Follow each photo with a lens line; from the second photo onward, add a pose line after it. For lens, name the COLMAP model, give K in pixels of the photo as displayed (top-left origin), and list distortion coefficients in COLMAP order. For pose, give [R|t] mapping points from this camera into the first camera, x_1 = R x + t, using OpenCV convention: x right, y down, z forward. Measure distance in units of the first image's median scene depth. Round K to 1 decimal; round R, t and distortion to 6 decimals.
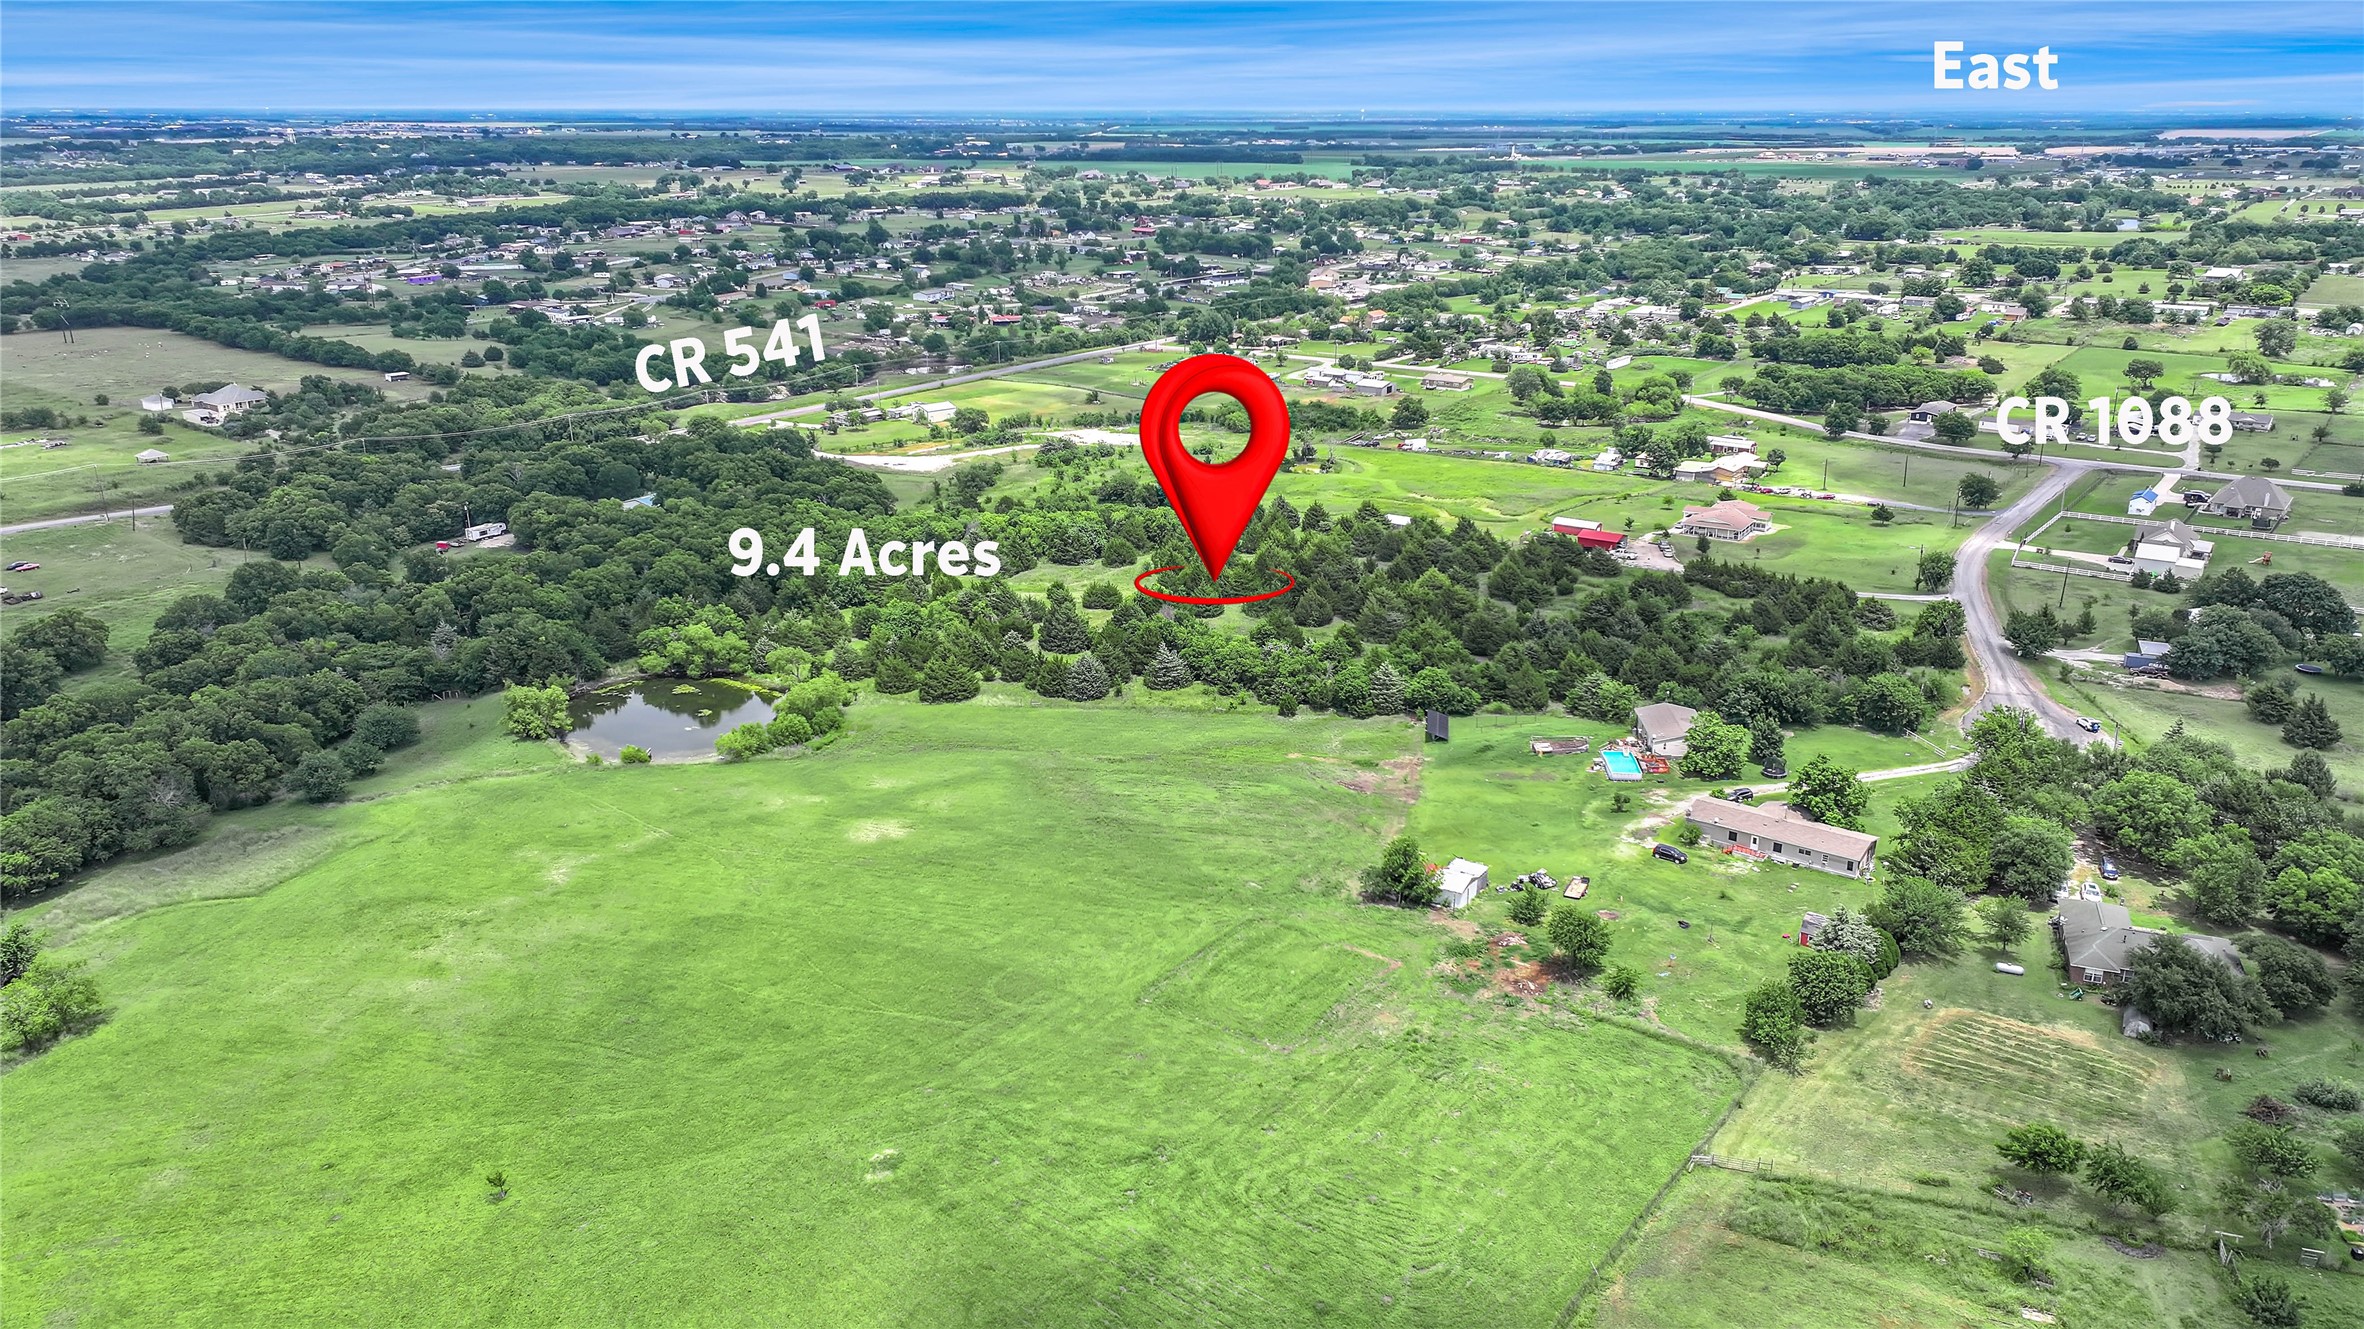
lens RADIAL K [[1710.5, 0, 1182.0], [0, 1710.5, 664.5], [0, 0, 1]] dist [0.001527, 0.009827]
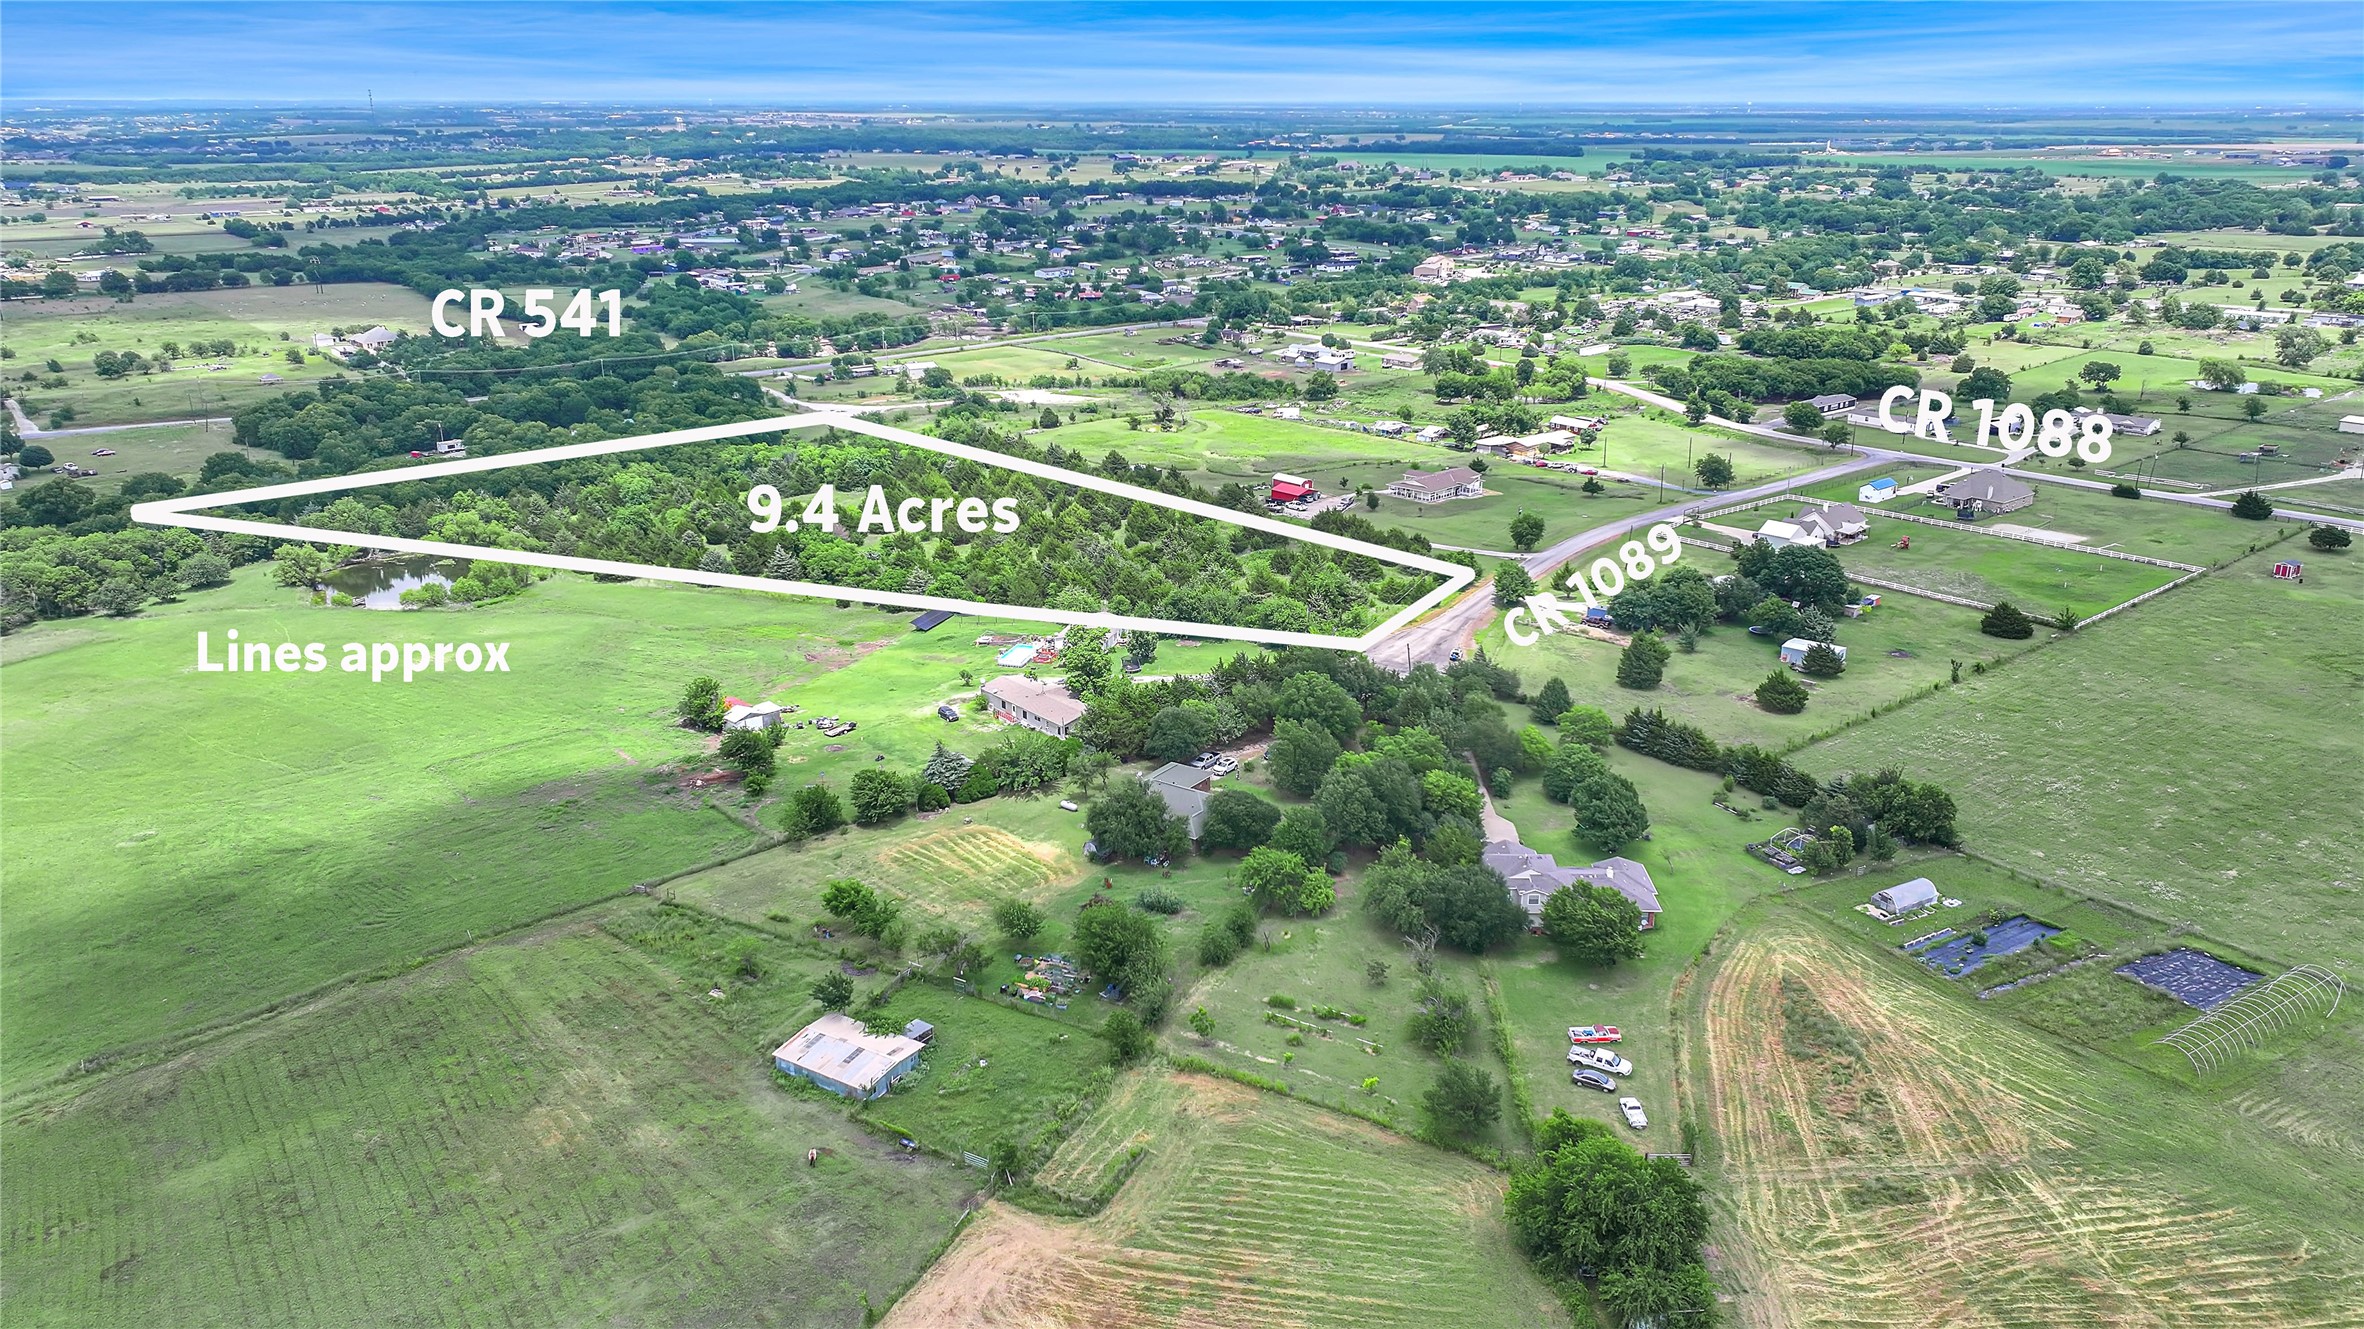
lens RADIAL K [[1692.1, 0, 1182.0], [0, 1692.1, 664.5], [0, 0, 1]] dist [0.006403, 0.002584]
pose [[0.974233, 0.073135, -0.213356, 0.125319], [-0.071545, 0.997322, 0.015175, 0.007919], [0.213894, 0.000481, 0.976857, -0.027110]]
